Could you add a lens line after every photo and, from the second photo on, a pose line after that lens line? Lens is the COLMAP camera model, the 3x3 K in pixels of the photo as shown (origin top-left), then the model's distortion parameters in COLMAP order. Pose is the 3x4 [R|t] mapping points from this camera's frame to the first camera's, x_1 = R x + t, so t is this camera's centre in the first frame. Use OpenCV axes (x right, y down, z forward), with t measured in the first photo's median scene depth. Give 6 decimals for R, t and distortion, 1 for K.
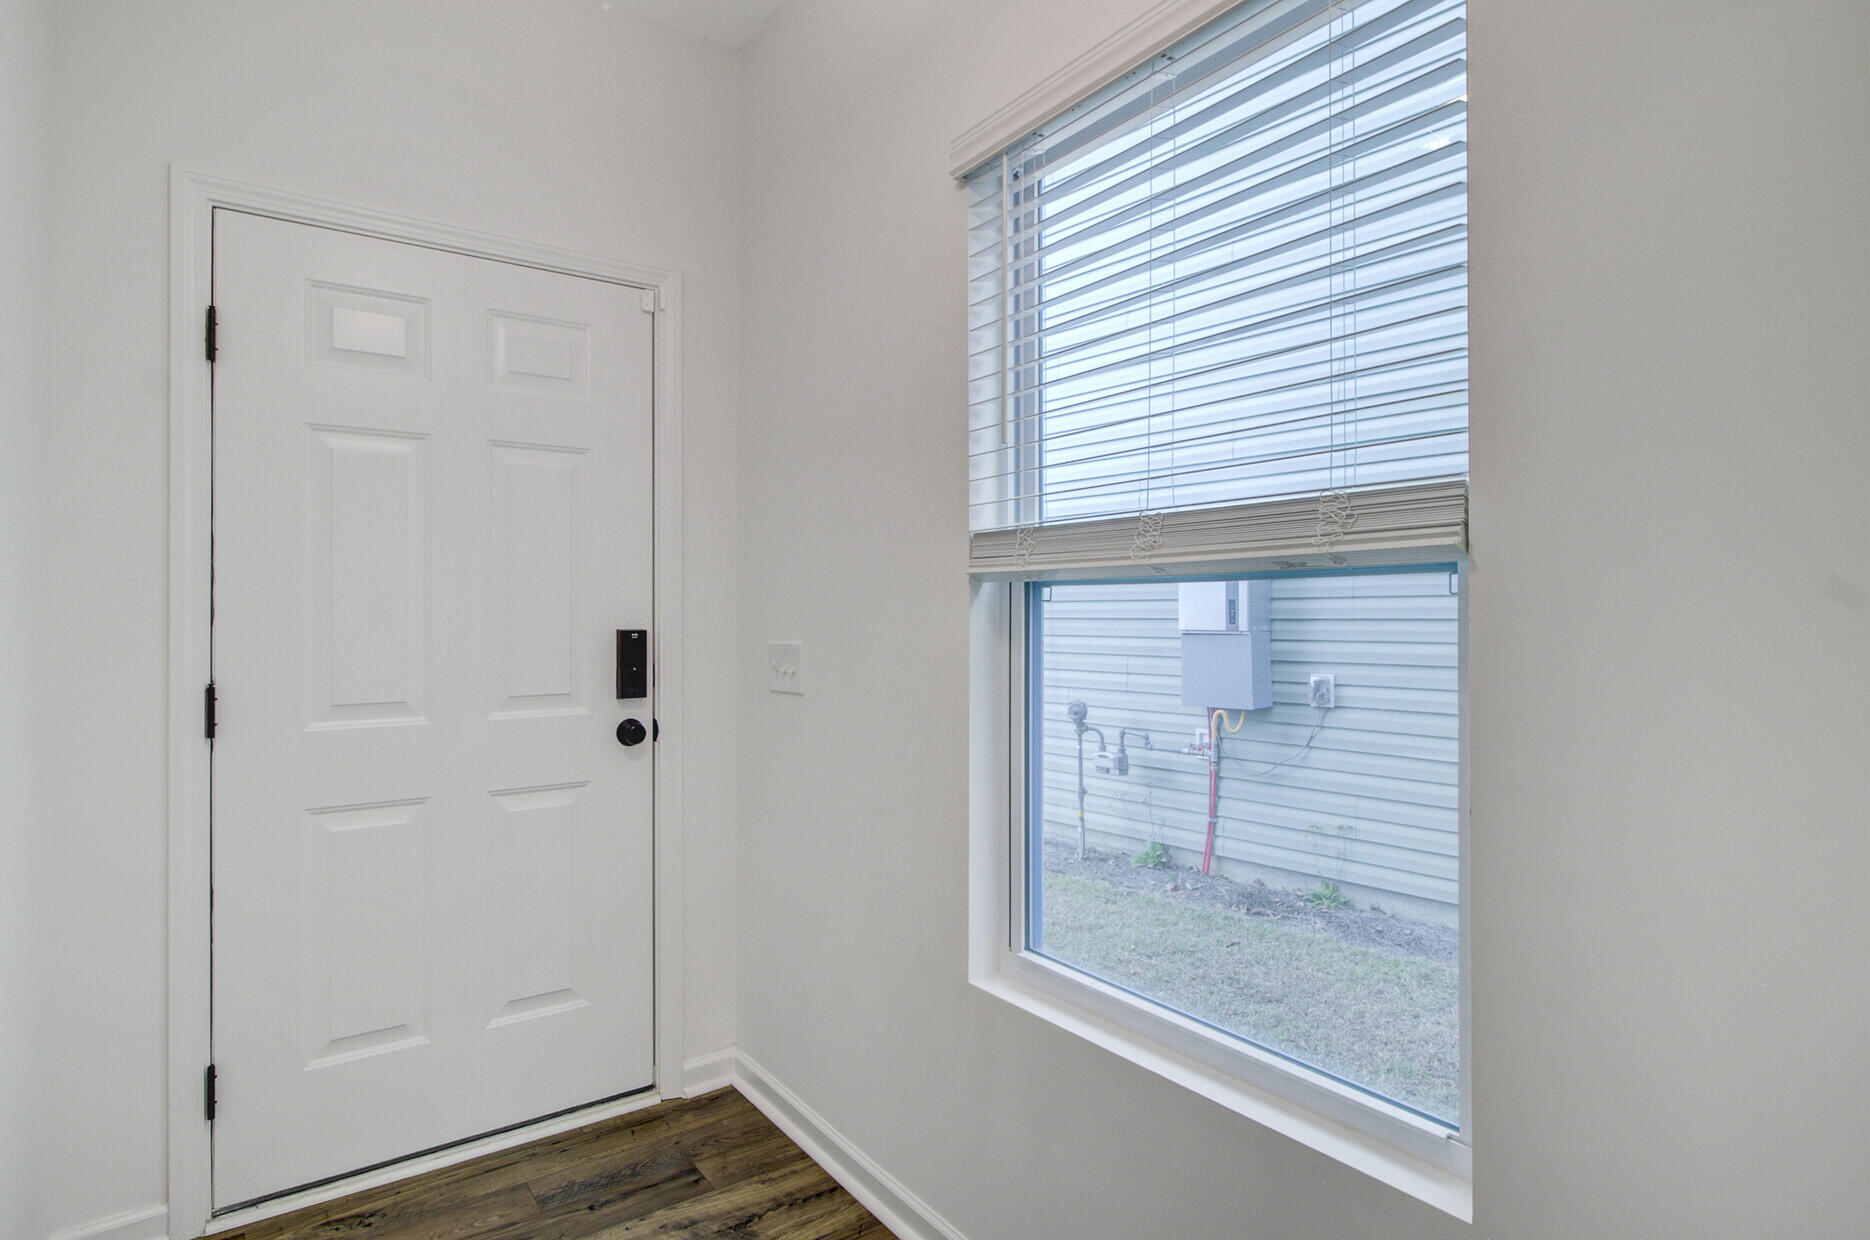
lens RADIAL K [[997.1, 0, 936.2], [0, 997.1, 607.9], [0, 0, 1]] dist [0.002318, -0.000718]
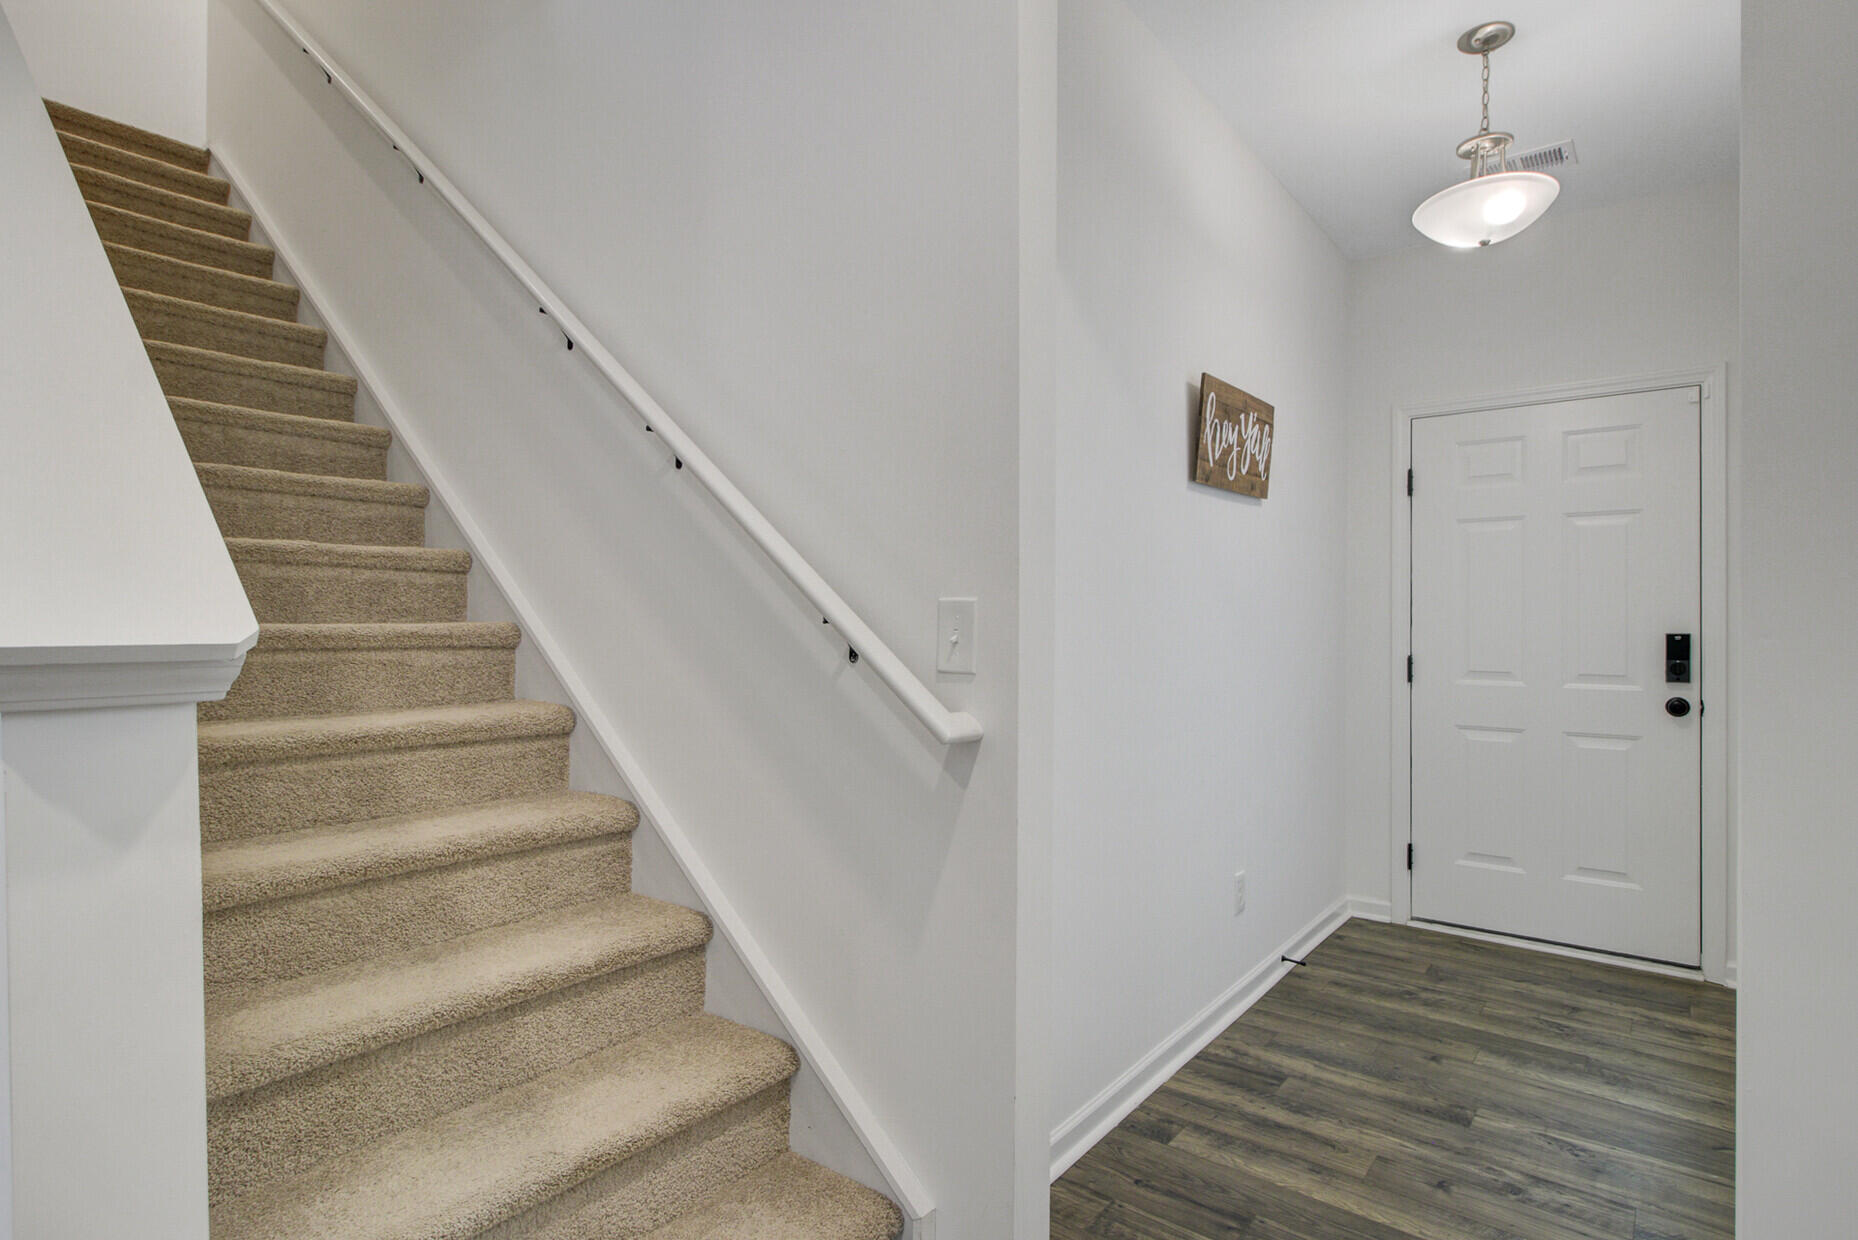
lens RADIAL K [[942.5, 0, 928.8], [0, 942.5, 617.1], [0, 0, 1]] dist [-0.000293, -0.000017]
pose [[0.290268, 0.001142, -0.956945, 0.678683], [0.002697, 0.999994, 0.002012, -0.006850], [0.956942, -0.003165, 0.290263, -0.404996]]
